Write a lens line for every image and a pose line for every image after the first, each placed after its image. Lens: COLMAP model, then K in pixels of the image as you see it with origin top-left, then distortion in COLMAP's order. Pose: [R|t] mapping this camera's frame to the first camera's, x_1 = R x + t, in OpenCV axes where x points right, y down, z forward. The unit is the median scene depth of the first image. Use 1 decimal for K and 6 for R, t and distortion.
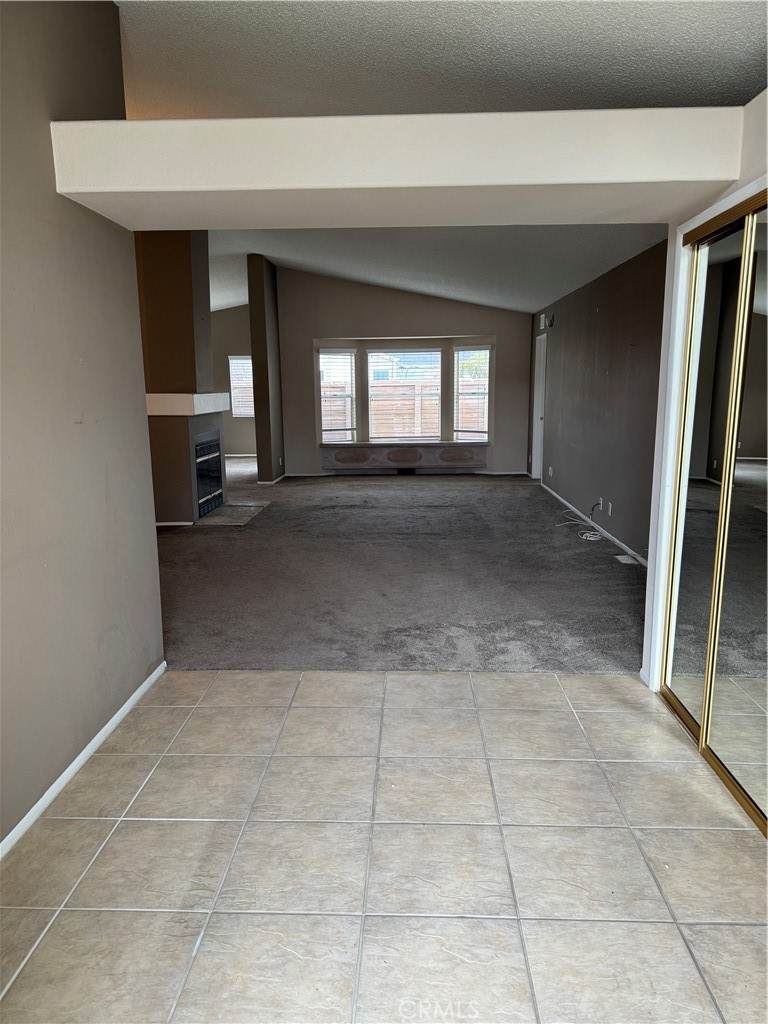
lens RADIAL K [[709.2, 0, 384.0], [0, 709.2, 512.0], [0, 0, 1]] dist [0.067386, -0.001362]
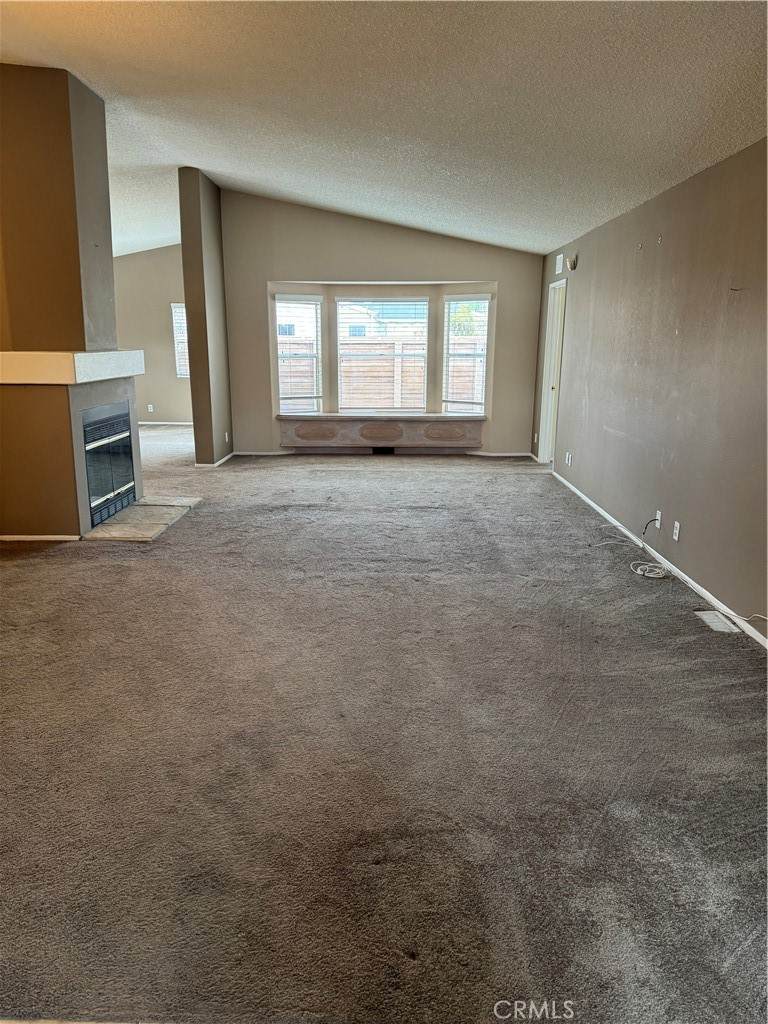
lens RADIAL K [[709.2, 0, 384.0], [0, 709.2, 512.0], [0, 0, 1]] dist [0.067386, -0.001362]
pose [[0.999416, 0.008955, 0.032990, 0.006086], [-0.010880, 0.998221, 0.058627, -0.036238], [-0.032407, -0.058951, 0.997735, 0.190594]]
